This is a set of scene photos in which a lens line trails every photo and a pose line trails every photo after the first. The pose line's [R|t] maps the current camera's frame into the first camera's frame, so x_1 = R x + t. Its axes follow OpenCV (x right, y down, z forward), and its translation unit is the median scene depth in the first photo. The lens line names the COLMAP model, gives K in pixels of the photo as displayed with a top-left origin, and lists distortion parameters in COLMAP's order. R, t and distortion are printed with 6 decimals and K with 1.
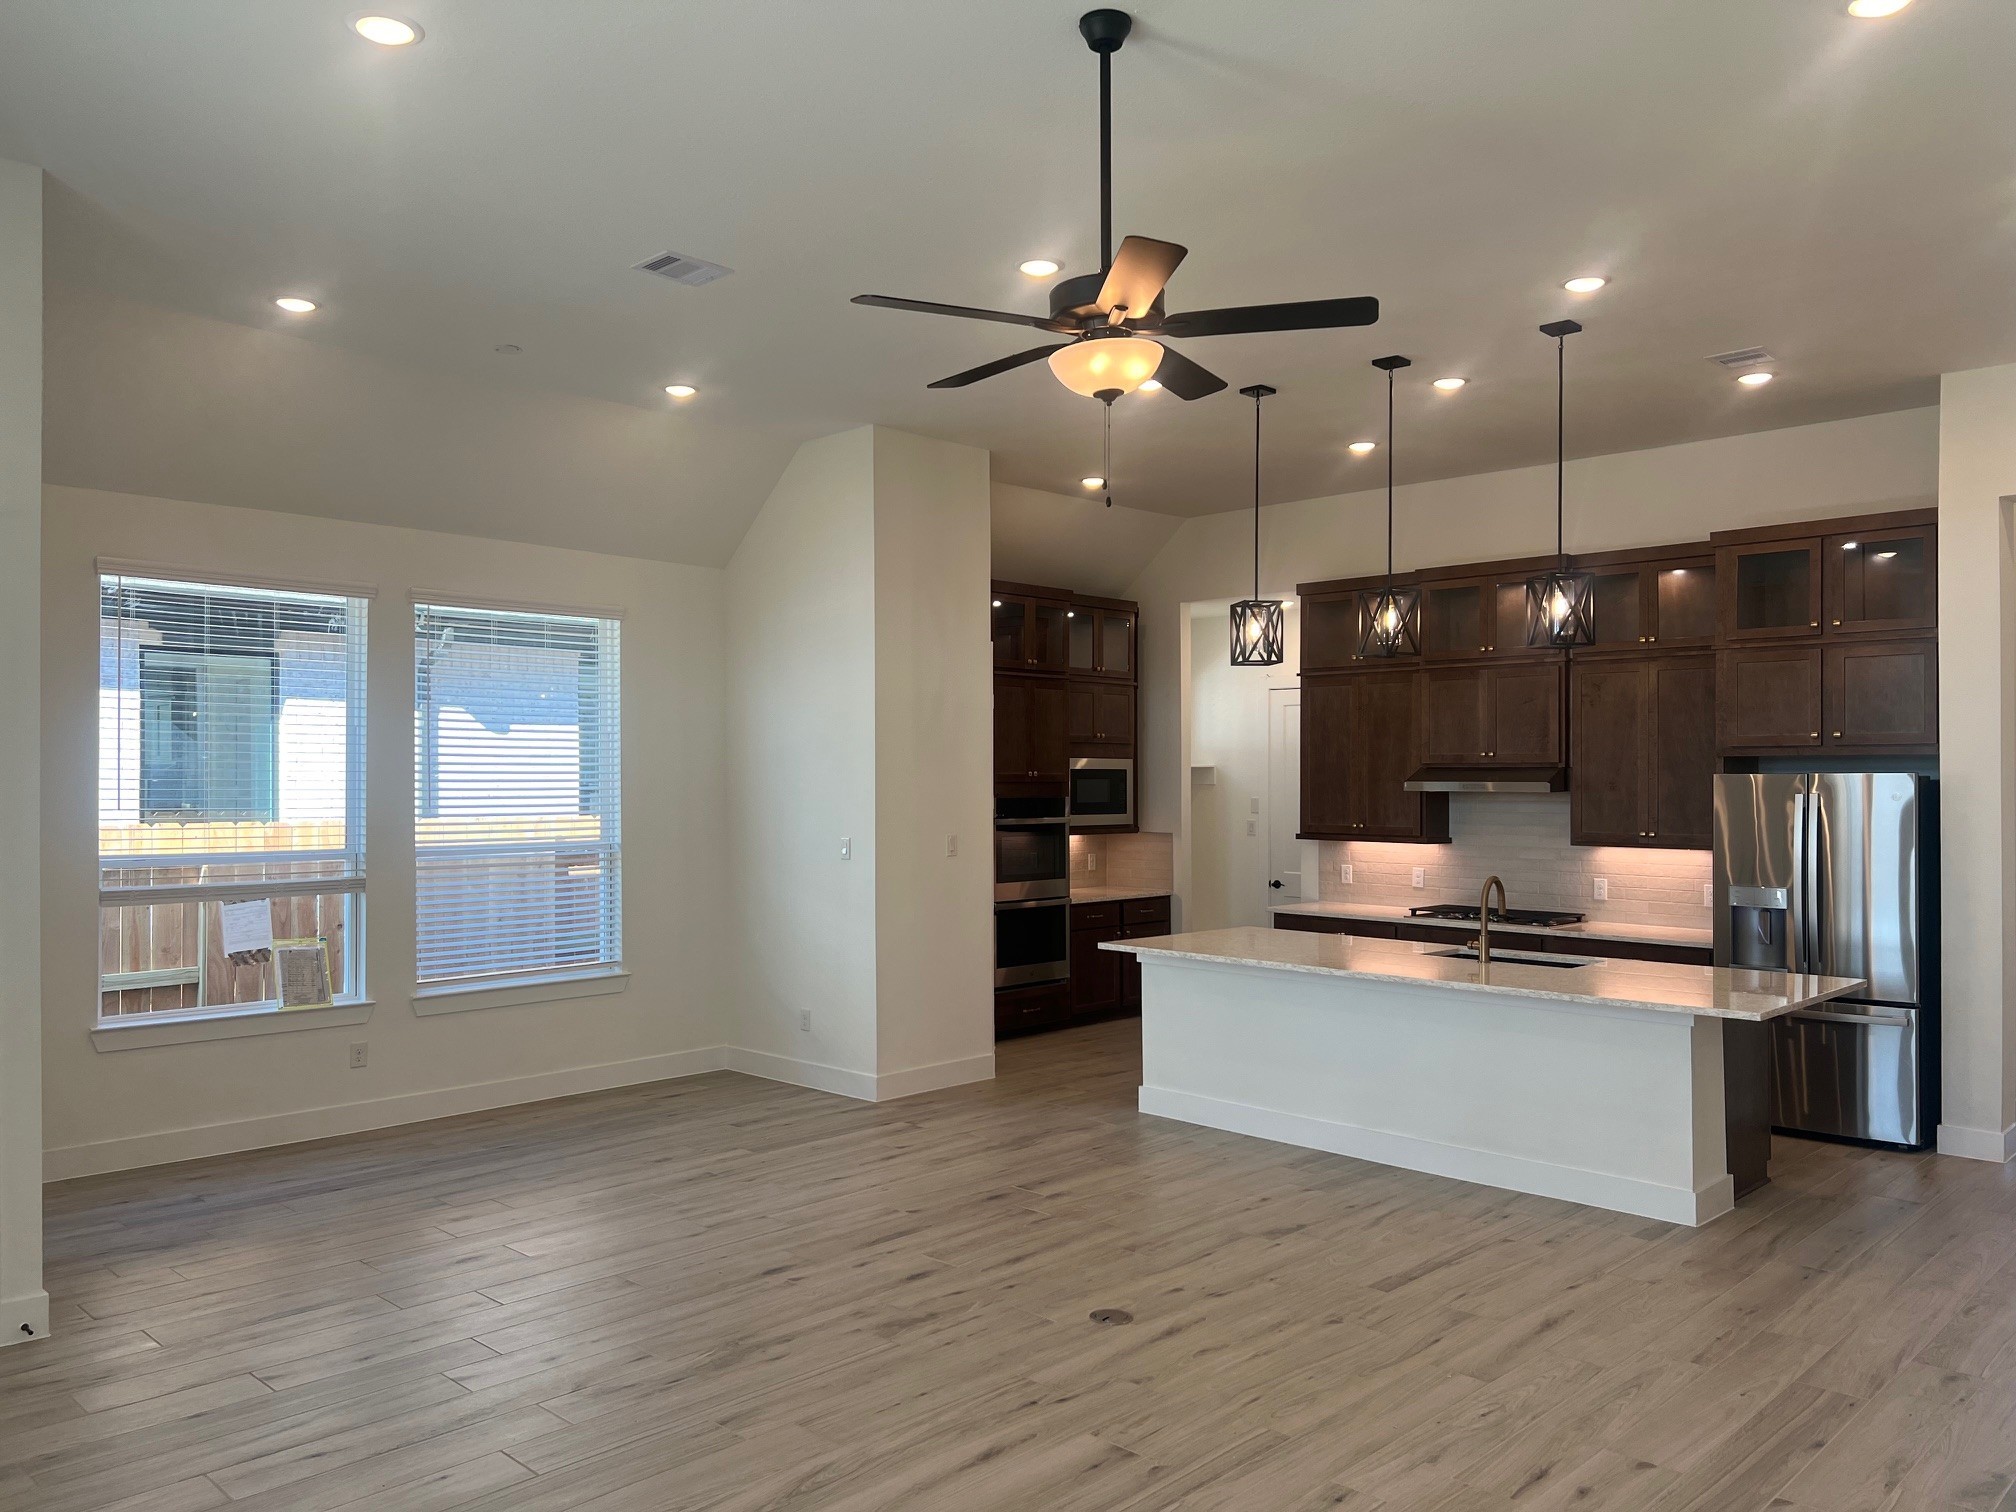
lens RADIAL K [[1494.3, 0, 1011.5], [0, 1494.3, 765.6], [0, 0, 1]] dist [0.050288, -0.045875]
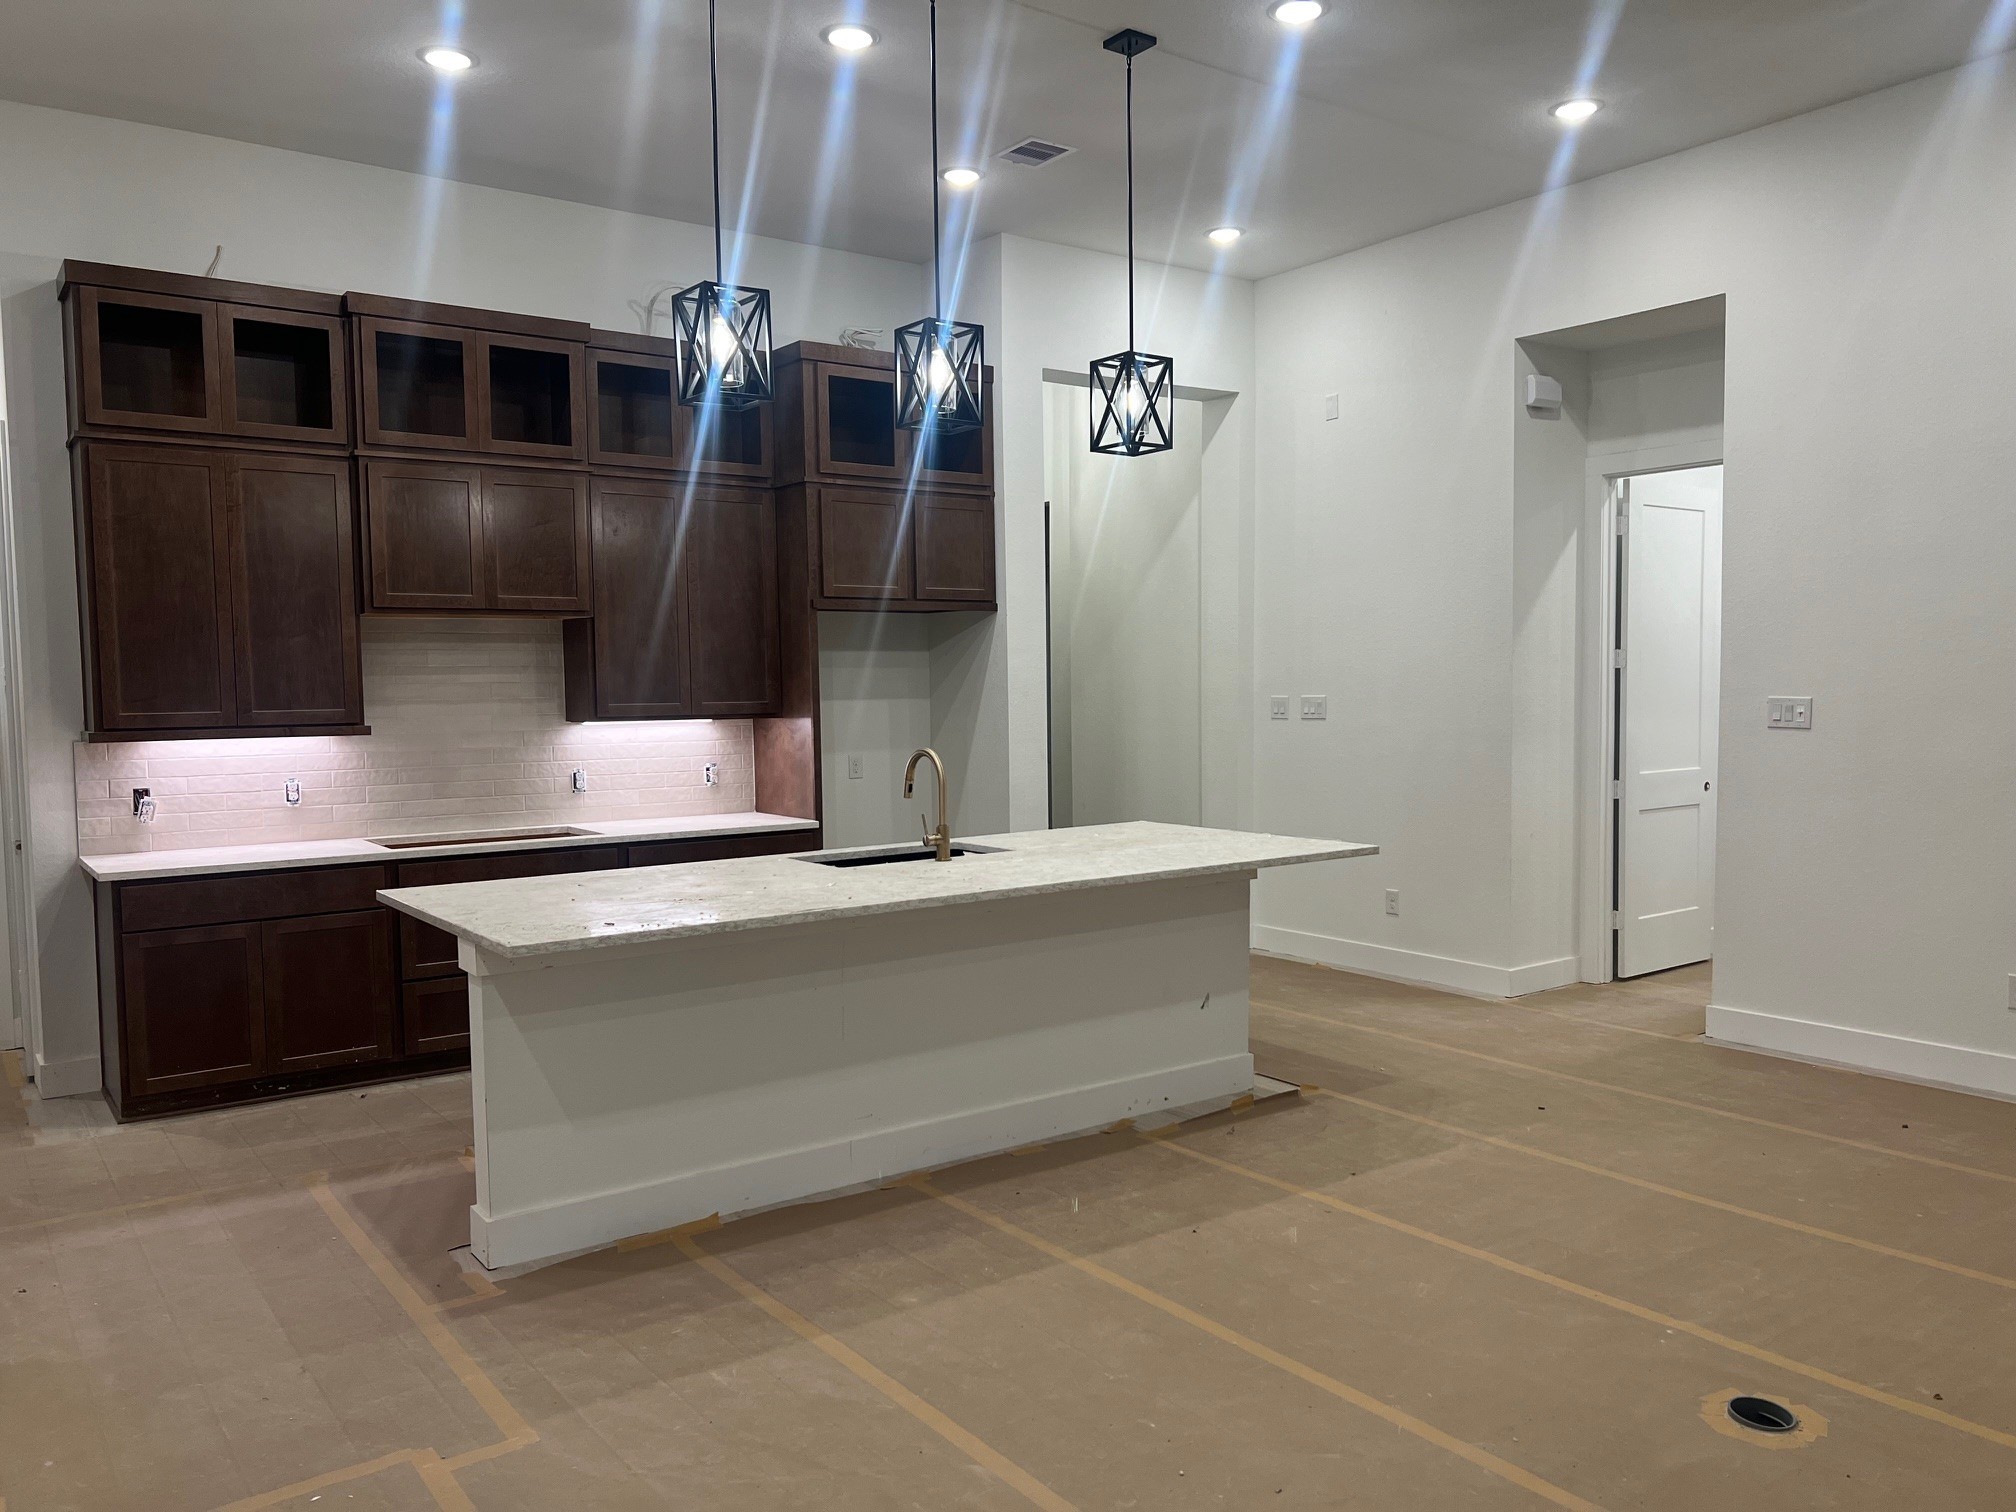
lens RADIAL K [[1494.3, 0, 1005.4], [0, 1494.3, 767.6], [0, 0, 1]] dist [0.050288, -0.045875]
pose [[0.165902, -0.057947, 0.984438, -0.330481], [0.008974, 0.998319, 0.057251, 0.034457], [-0.986101, -0.000663, 0.166143, 0.674214]]
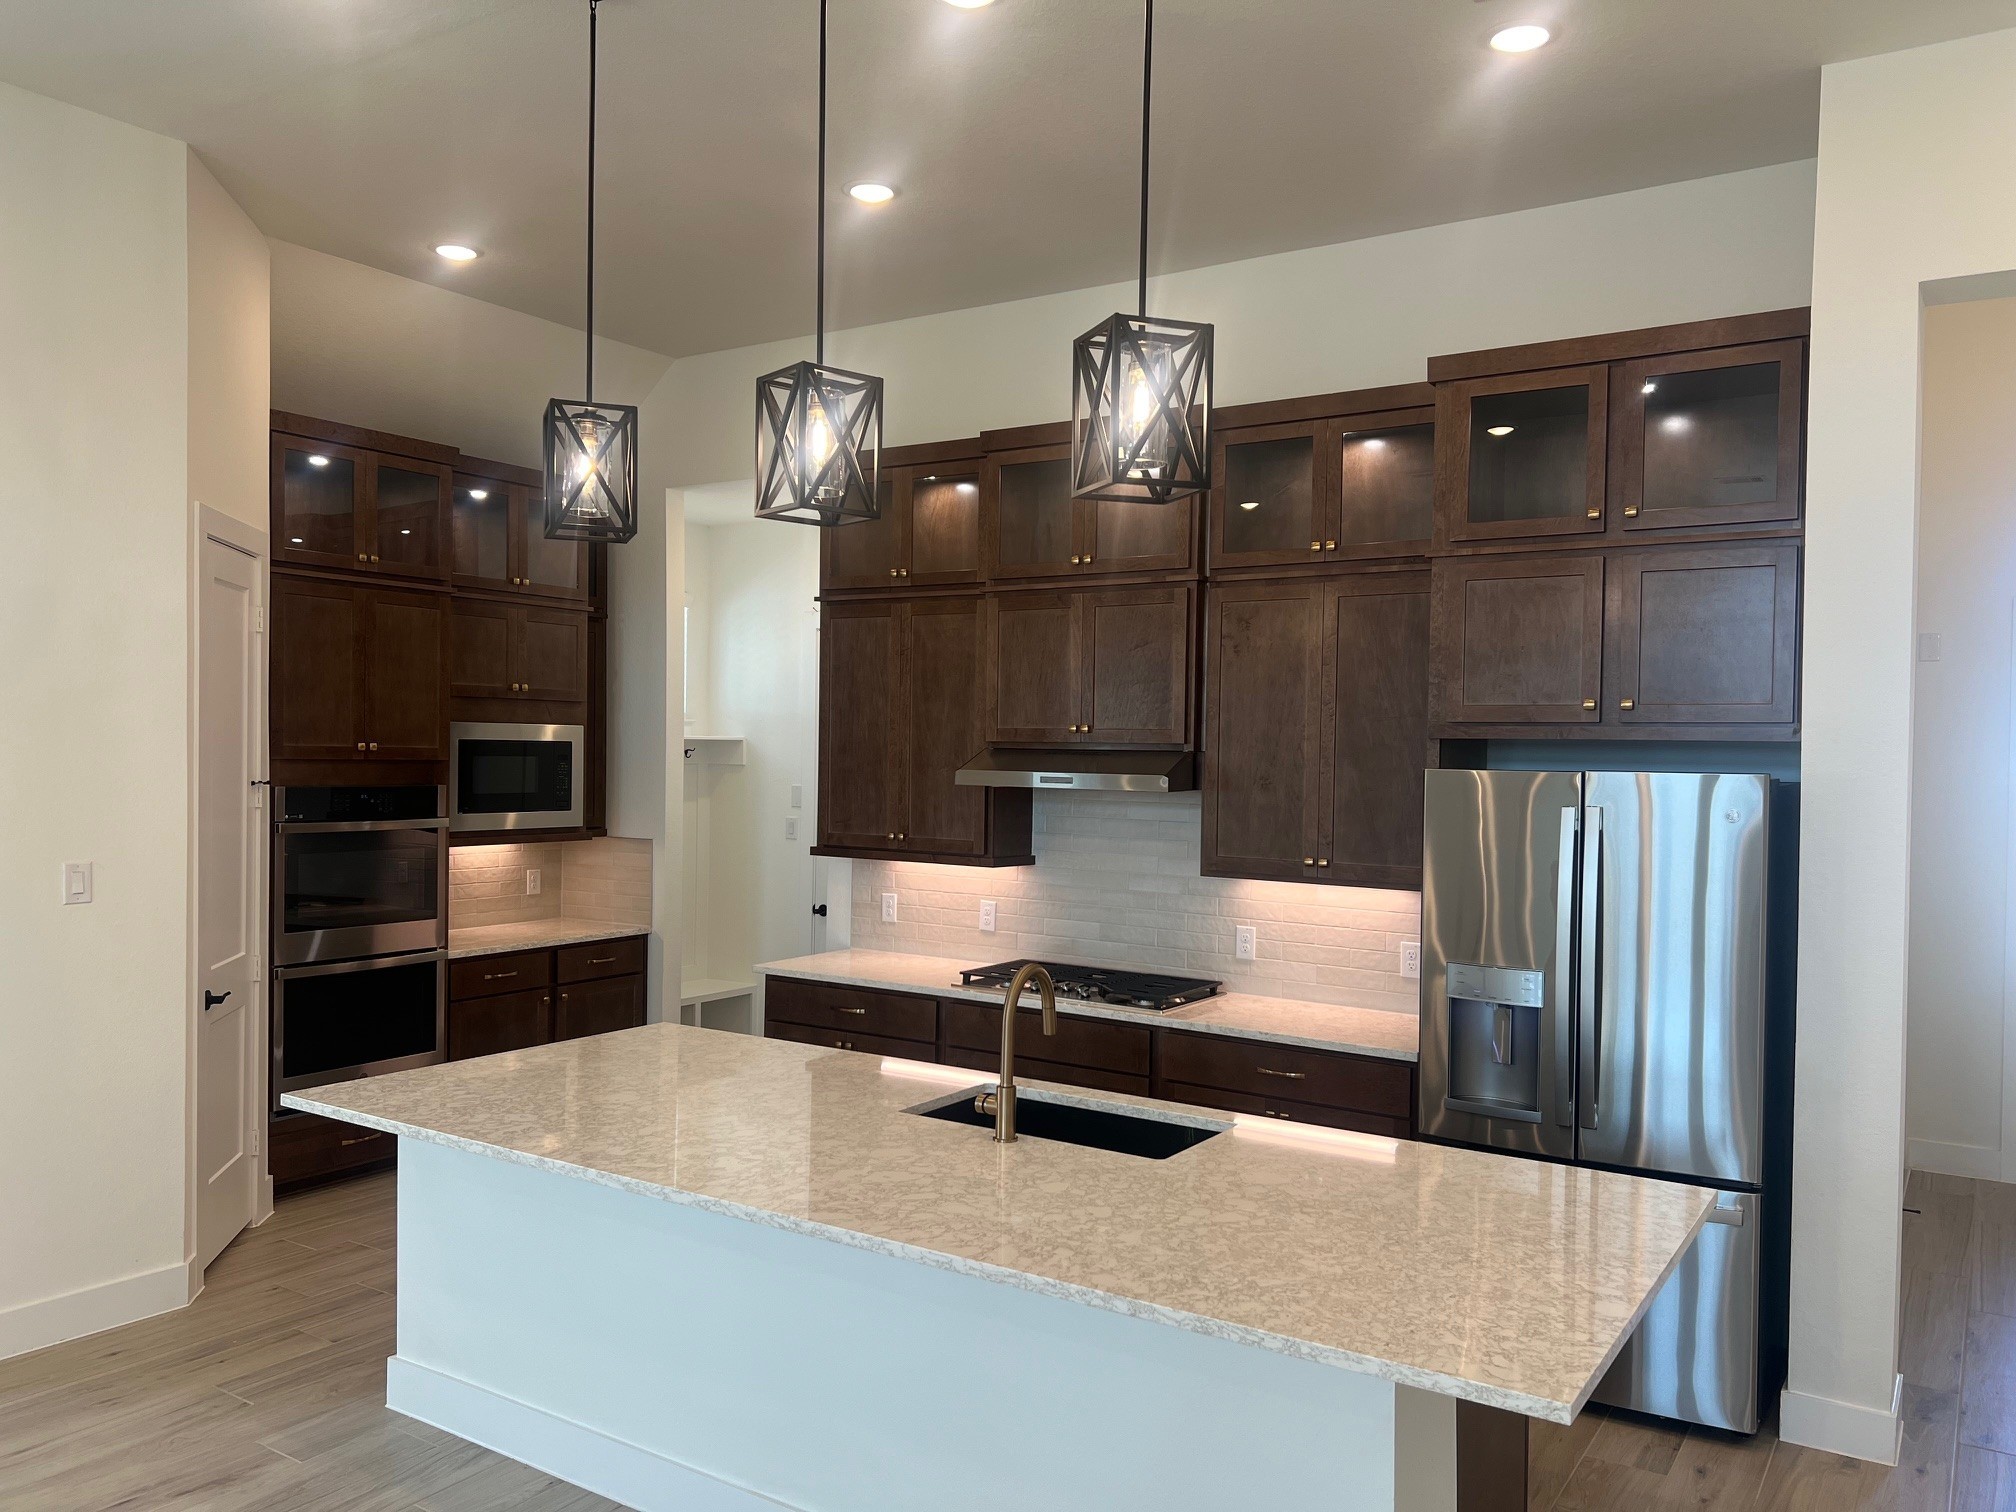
lens RADIAL K [[1494.3, 0, 1005.5], [0, 1494.3, 766.1], [0, 0, 1]] dist [0.050288, -0.045875]
pose [[0.981057, 0.015752, 0.193078, 0.171224], [-0.019149, 0.999693, 0.015743, -0.001180], [-0.192771, -0.019142, 0.981057, 0.406847]]
